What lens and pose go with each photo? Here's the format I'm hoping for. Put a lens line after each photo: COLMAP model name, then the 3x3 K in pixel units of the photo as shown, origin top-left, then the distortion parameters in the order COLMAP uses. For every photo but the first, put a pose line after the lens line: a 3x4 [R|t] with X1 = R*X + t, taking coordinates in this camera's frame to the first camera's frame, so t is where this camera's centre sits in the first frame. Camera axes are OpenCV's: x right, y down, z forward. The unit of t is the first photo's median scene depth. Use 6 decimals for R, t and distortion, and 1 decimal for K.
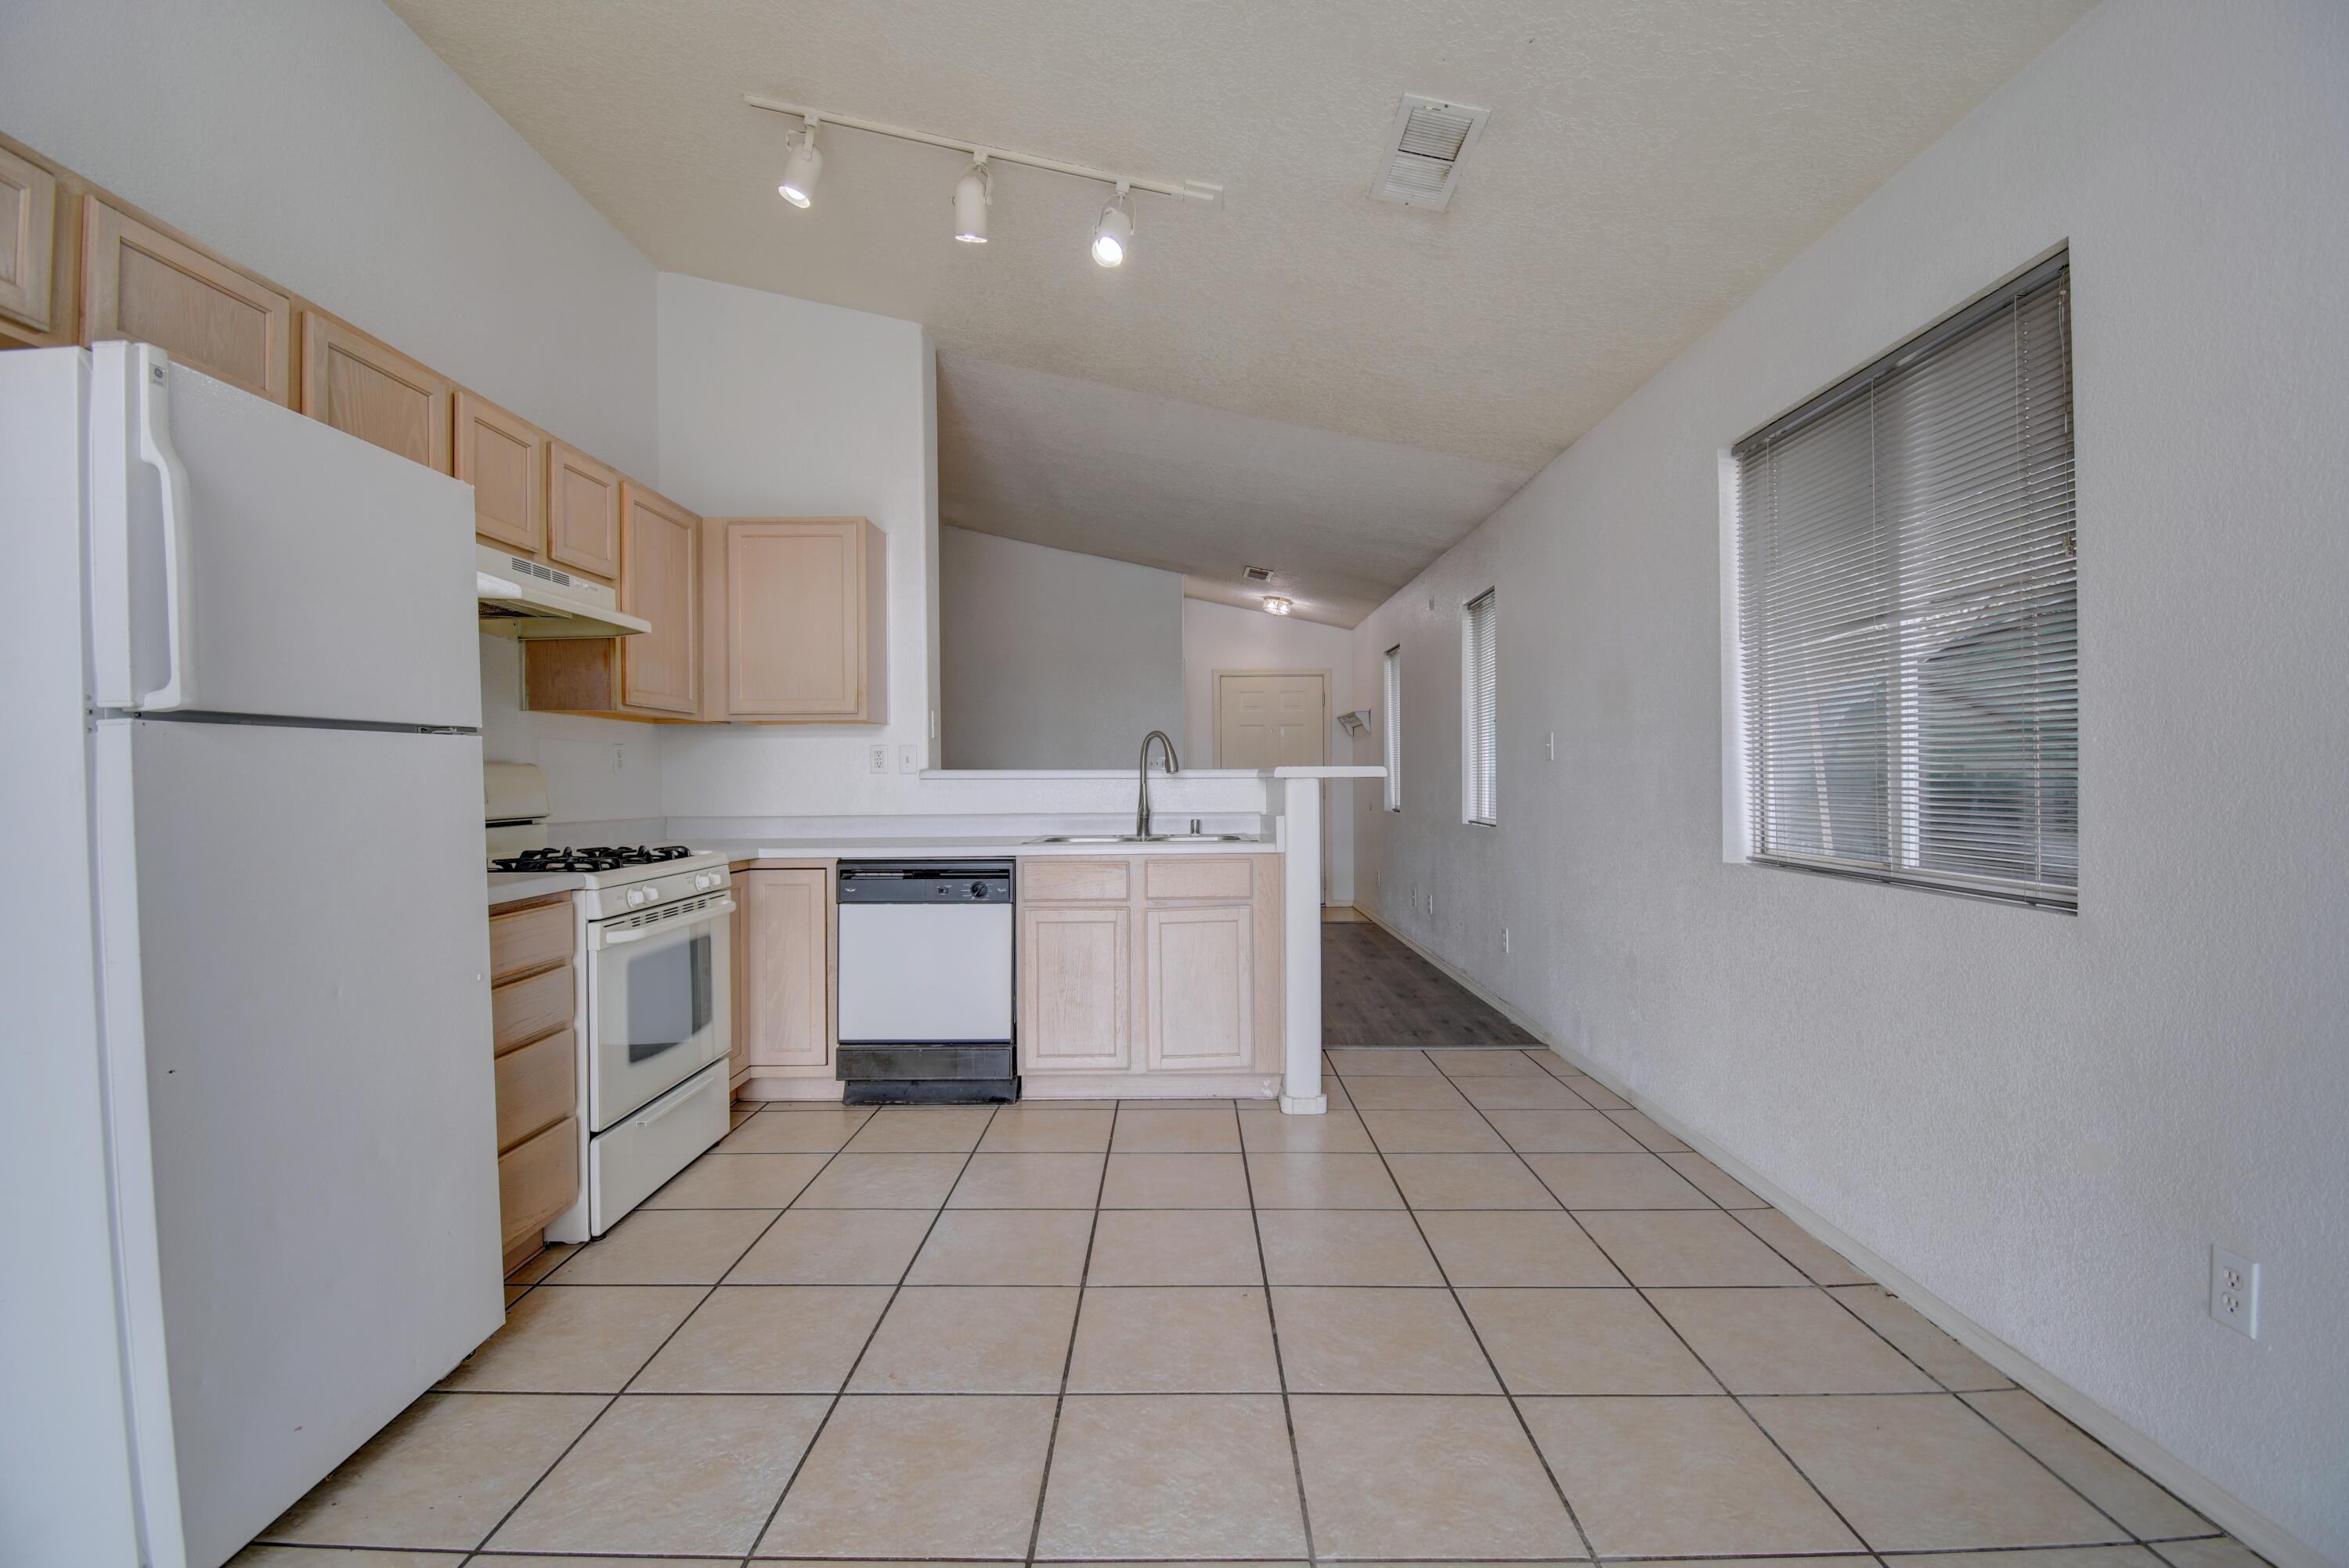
lens RADIAL K [[1035.3, 0, 1154.9], [0, 1035.3, 775.6], [0, 0, 1]] dist [0.013829, -0.022899]
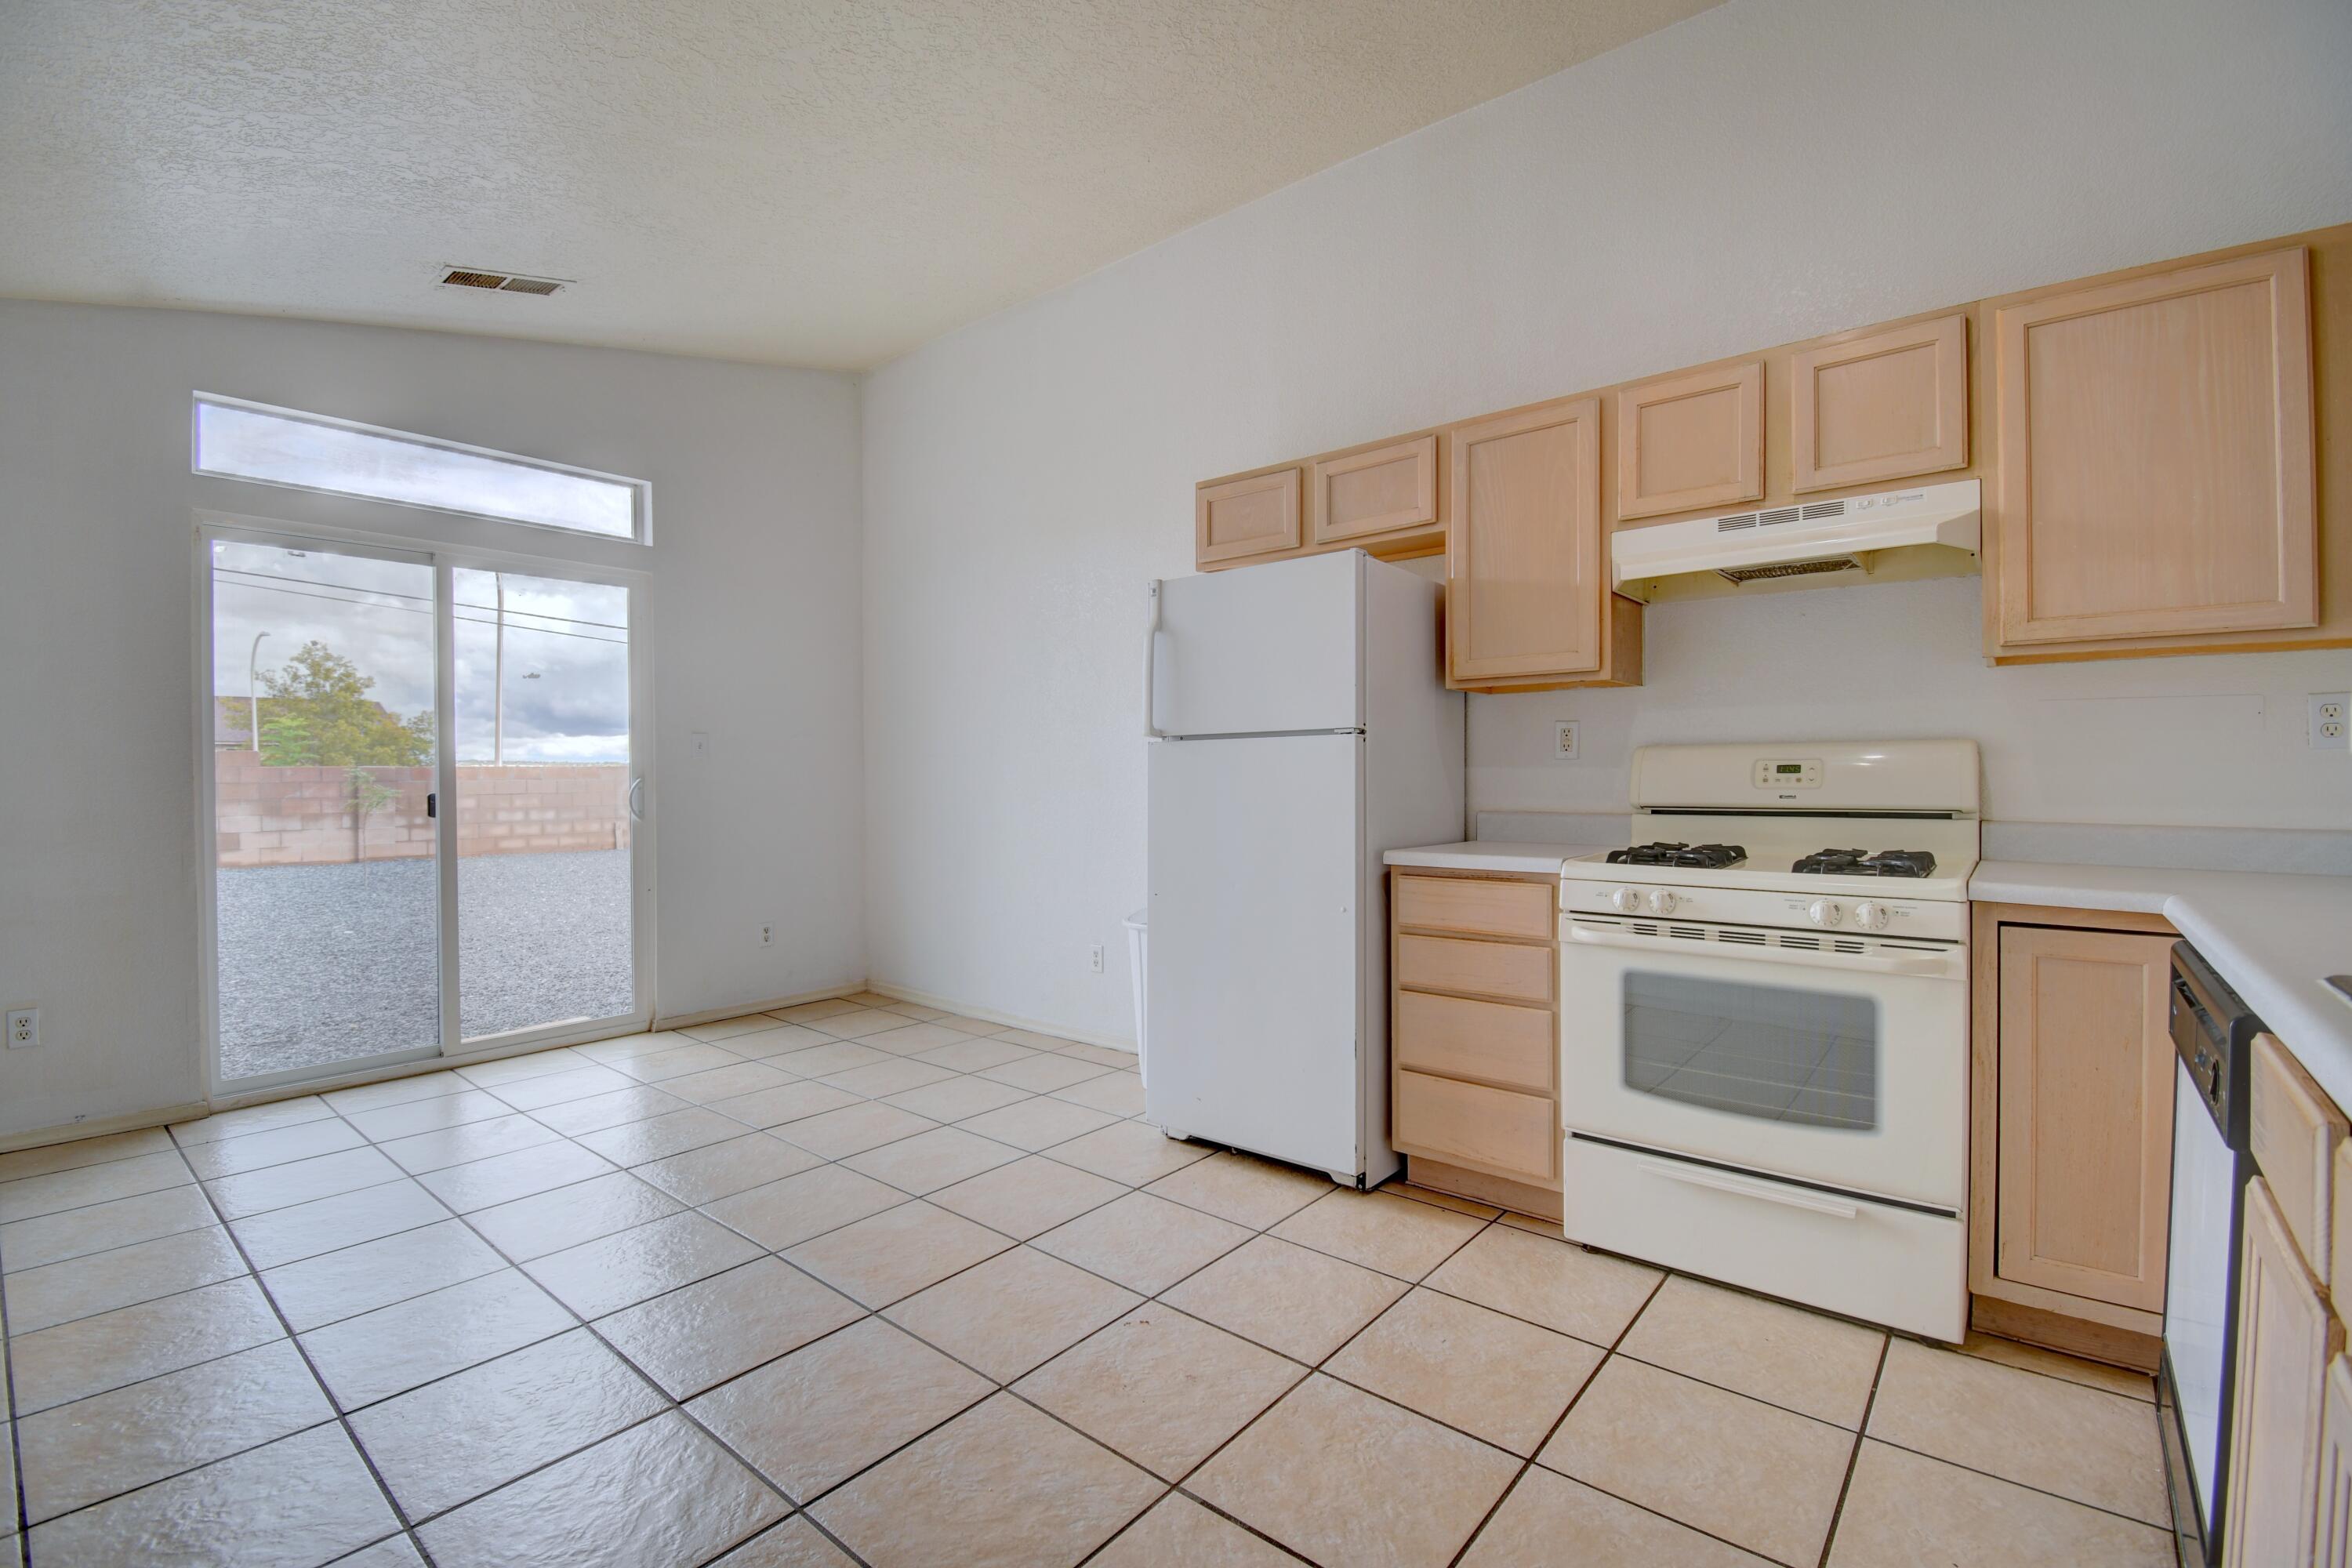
lens RADIAL K [[1015.9, 0, 1176.0], [0, 1015.9, 784.0], [0, 0, 1]] dist [0.016885, -0.021370]
pose [[-0.617146, 0.016468, -0.786676, 0.381708], [0.012716, 0.999859, 0.010955, 0.006596], [0.786746, -0.003242, -0.617269, 1.167379]]
